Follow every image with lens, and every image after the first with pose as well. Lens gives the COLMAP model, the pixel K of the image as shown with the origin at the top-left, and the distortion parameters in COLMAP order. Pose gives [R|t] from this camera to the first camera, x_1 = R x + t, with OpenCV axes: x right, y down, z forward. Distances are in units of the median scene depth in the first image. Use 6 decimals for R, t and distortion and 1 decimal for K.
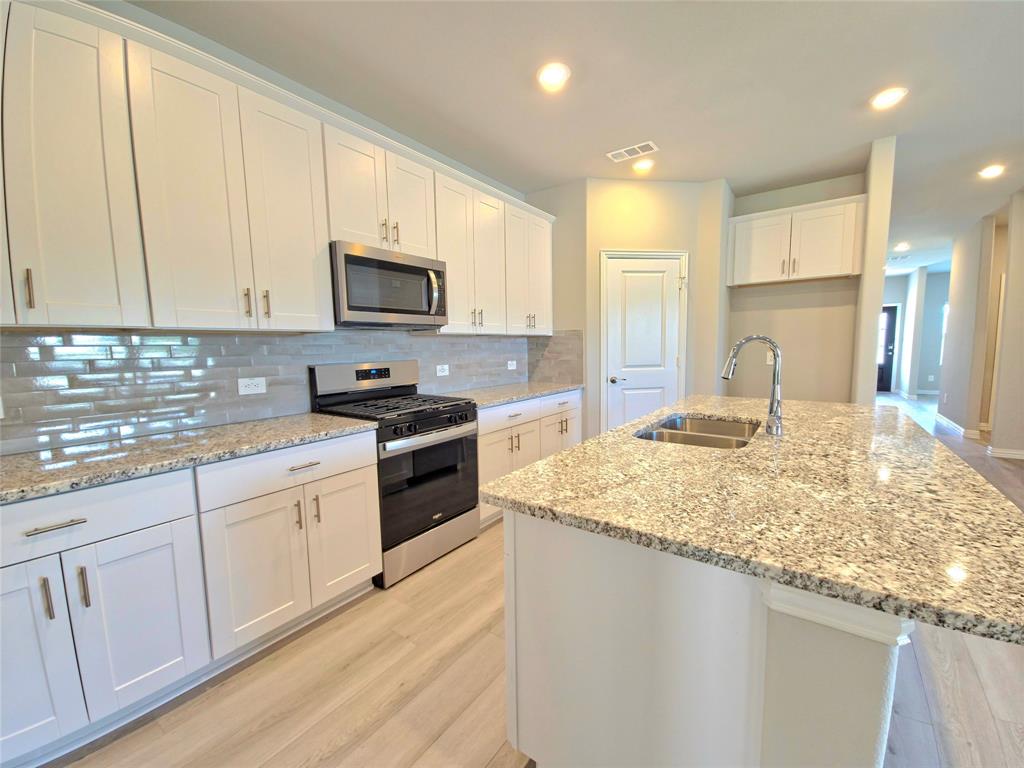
lens RADIAL K [[418.7, 0, 511.4], [0, 418.7, 385.2], [0, 0, 1]] dist [0.001830, -0.000296]
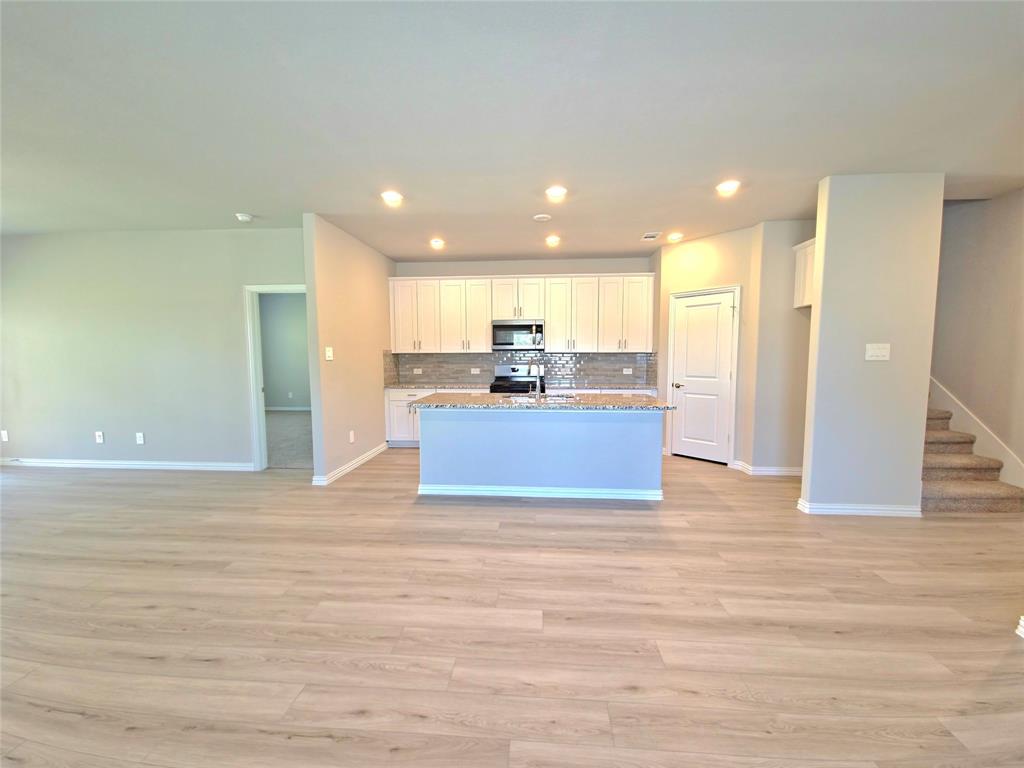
lens RADIAL K [[418.7, 0, 515.2], [0, 418.7, 380.5], [0, 0, 1]] dist [0.001830, -0.000296]
pose [[0.528490, 0.066115, -0.846361, 1.177279], [-0.087335, 0.995907, 0.023263, -0.014504], [0.844436, 0.061622, 0.532101, -0.190108]]
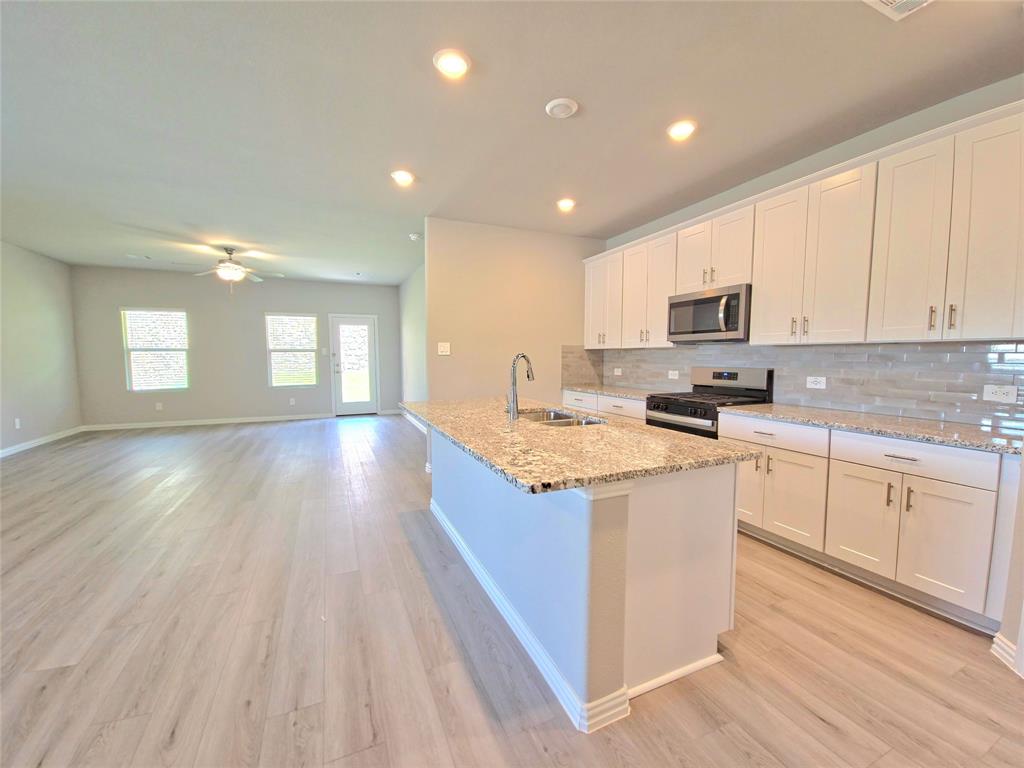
lens RADIAL K [[418.7, 0, 511.4], [0, 418.7, 384.4], [0, 0, 1]] dist [0.001830, -0.000296]
pose [[-0.497776, 0.073117, -0.864218, 0.859817], [-0.078824, 0.988503, 0.129033, -0.086415], [0.863716, 0.132350, -0.486290, 0.760315]]
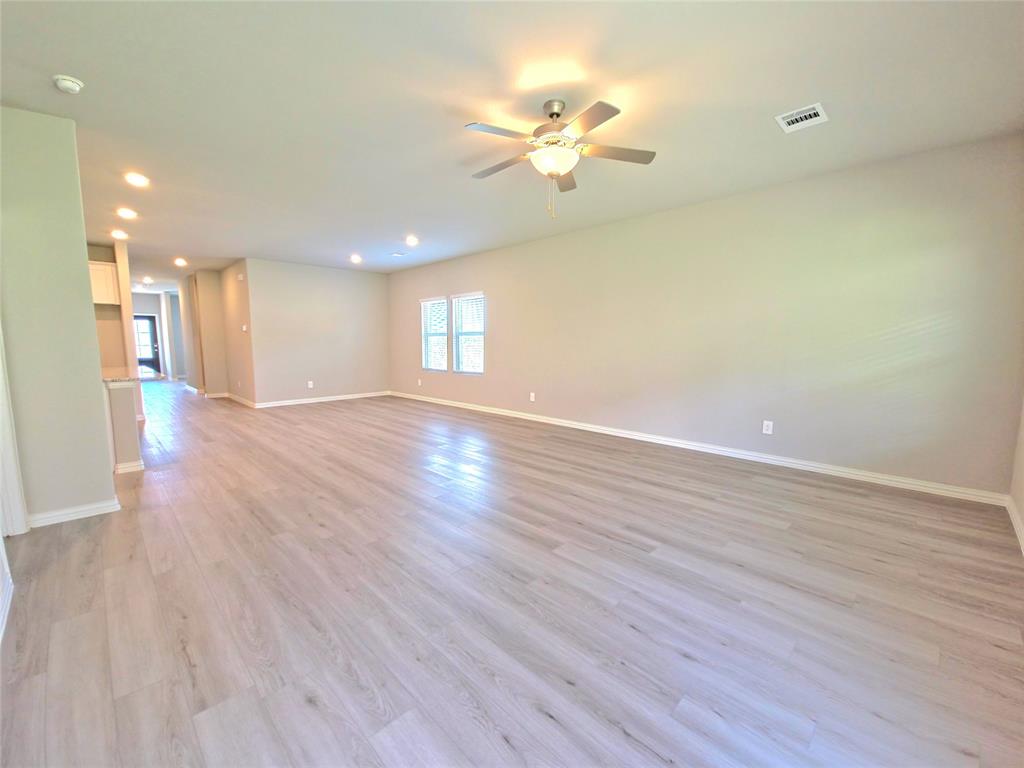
lens RADIAL K [[418.7, 0, 520.6], [0, 418.7, 389.5], [0, 0, 1]] dist [0.001830, -0.000296]
pose [[0.140401, -0.099974, 0.985034, -0.760276], [0.093036, 0.991819, 0.087402, 0.110911], [-0.985714, 0.079372, 0.148553, -0.961397]]
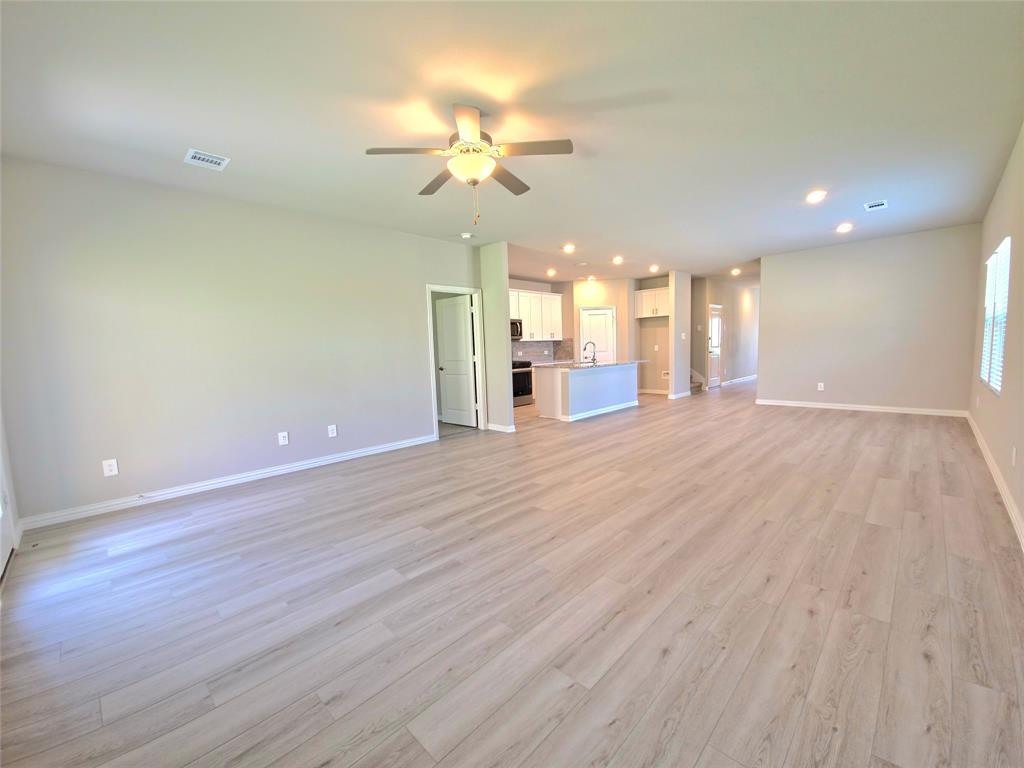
lens RADIAL K [[418.7, 0, 513.4], [0, 418.7, 384.2], [0, 0, 1]] dist [0.001830, -0.000296]
pose [[0.990376, -0.002870, -0.138370, 0.169021], [0.002543, 0.999994, -0.002540, 0.161942], [0.138377, 0.002164, 0.990377, -1.659135]]
